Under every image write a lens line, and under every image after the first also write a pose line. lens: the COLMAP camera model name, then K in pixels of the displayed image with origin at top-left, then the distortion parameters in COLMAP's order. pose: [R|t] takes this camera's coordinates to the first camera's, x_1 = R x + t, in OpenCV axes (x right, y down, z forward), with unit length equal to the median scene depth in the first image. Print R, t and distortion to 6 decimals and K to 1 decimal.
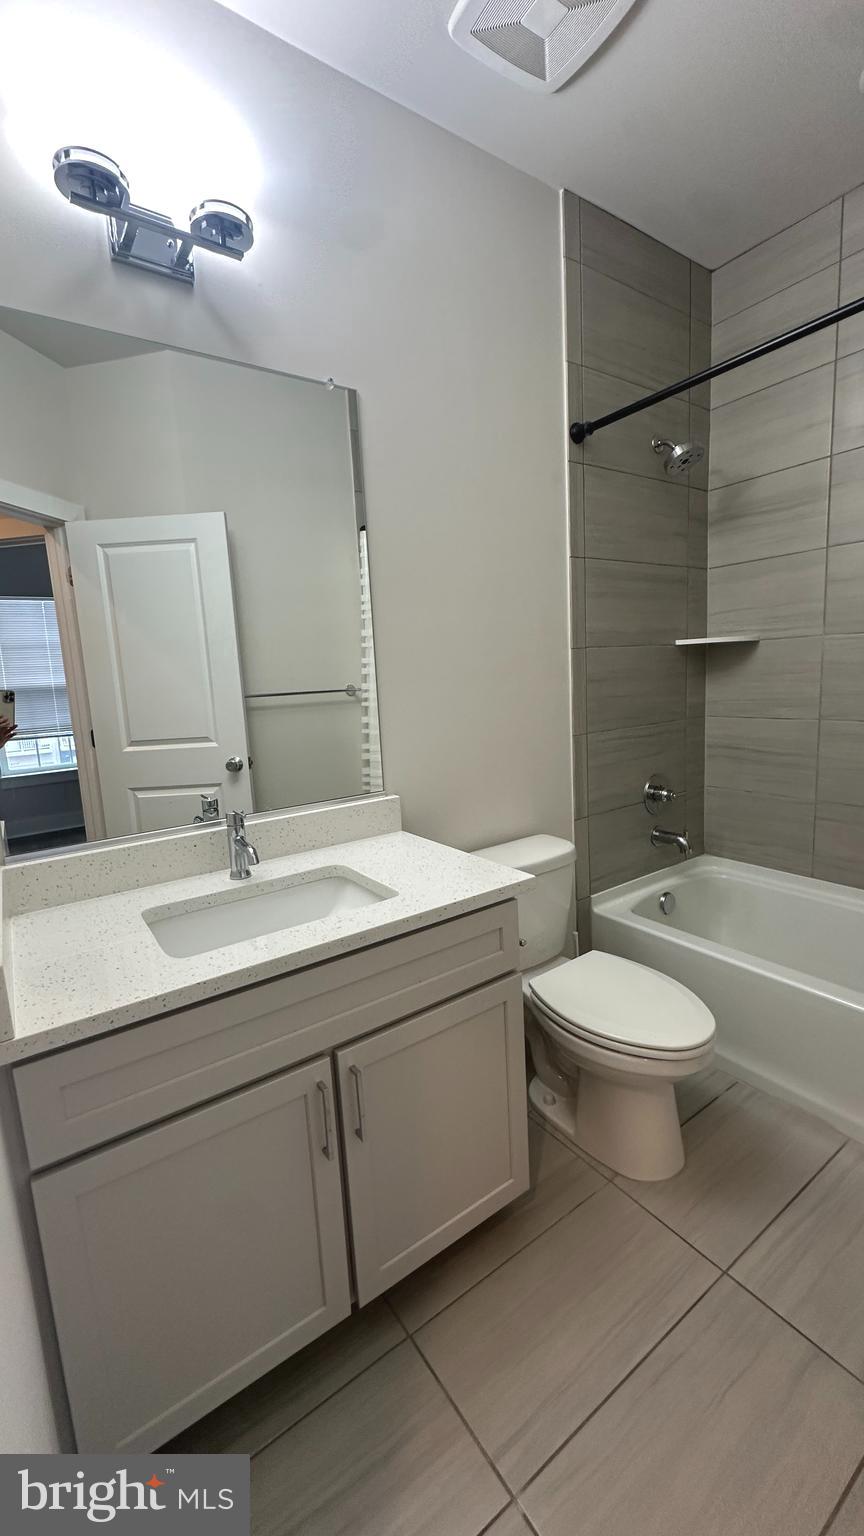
lens RADIAL K [[619.8, 0, 430.3], [0, 619.8, 770.2], [0, 0, 1]] dist [-0.003226, -0.000171]
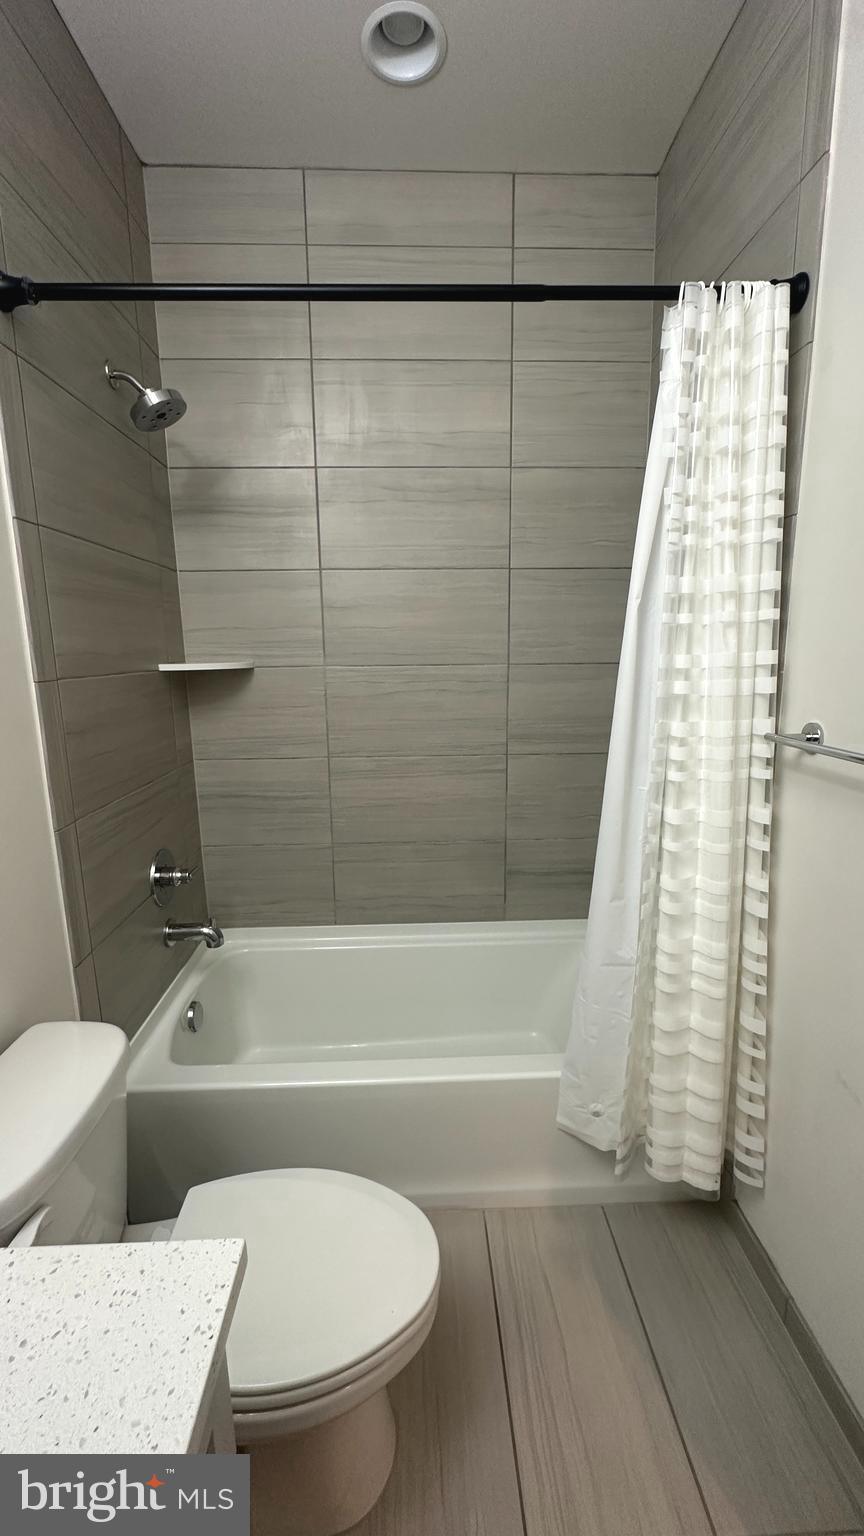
lens RADIAL K [[619.8, 0, 430.3], [0, 619.8, 770.2], [0, 0, 1]] dist [-0.003226, -0.000171]
pose [[0.545156, -0.115357, 0.830360, -0.049568], [0.113945, 0.991492, 0.062934, -0.096161], [-0.830555, 0.060306, 0.553662, 0.340309]]
